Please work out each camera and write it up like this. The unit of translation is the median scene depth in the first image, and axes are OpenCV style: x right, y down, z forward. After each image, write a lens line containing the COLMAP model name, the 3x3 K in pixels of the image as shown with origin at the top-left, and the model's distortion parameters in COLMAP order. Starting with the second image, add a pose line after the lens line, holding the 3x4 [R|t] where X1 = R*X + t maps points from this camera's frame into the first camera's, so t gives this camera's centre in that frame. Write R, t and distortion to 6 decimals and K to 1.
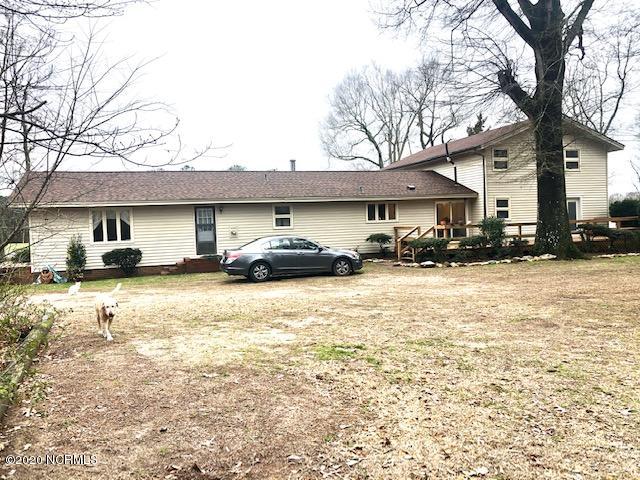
lens RADIAL K [[537.3, 0, 320.0], [0, 537.3, 240.0], [0, 0, 1]] dist [0.041918, 0.000090]
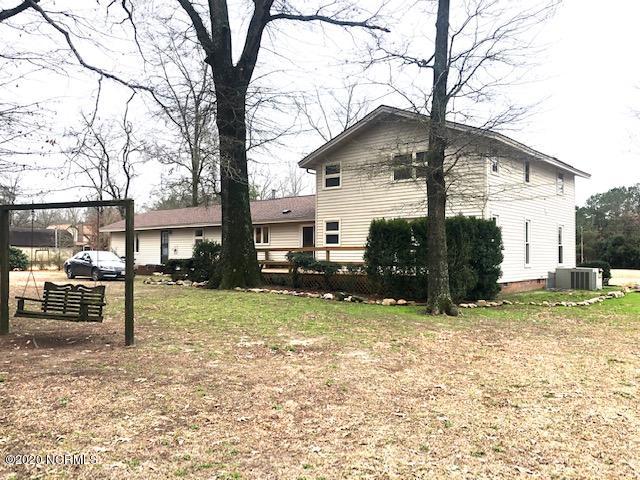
lens RADIAL K [[537.3, 0, 320.0], [0, 537.3, 240.0], [0, 0, 1]] dist [0.041918, 0.000090]
pose [[0.457326, 0.018504, -0.889107, 1.109618], [-0.040128, 0.999195, 0.000155, -0.045618], [0.888394, 0.035607, 0.457700, 0.592060]]
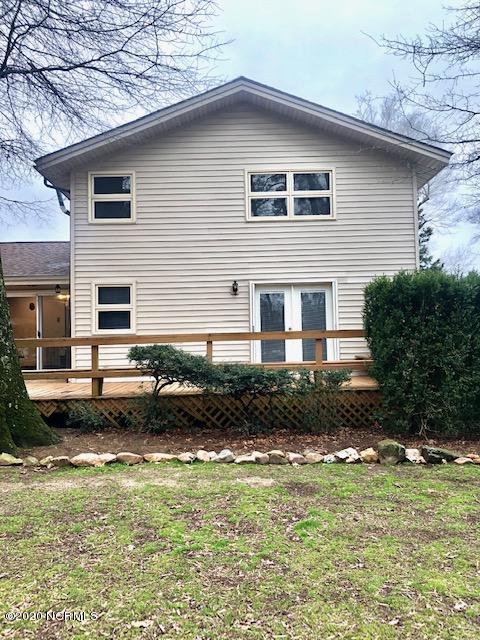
lens RADIAL K [[537.3, 0, 240.0], [0, 537.3, 320.0], [0, 0, 1]] dist [0.041918, 0.000090]
pose [[0.934435, 0.006229, -0.356079, 0.599181], [-0.026711, 0.998257, -0.052631, -0.027029], [0.355130, 0.058692, 0.932973, 0.628349]]
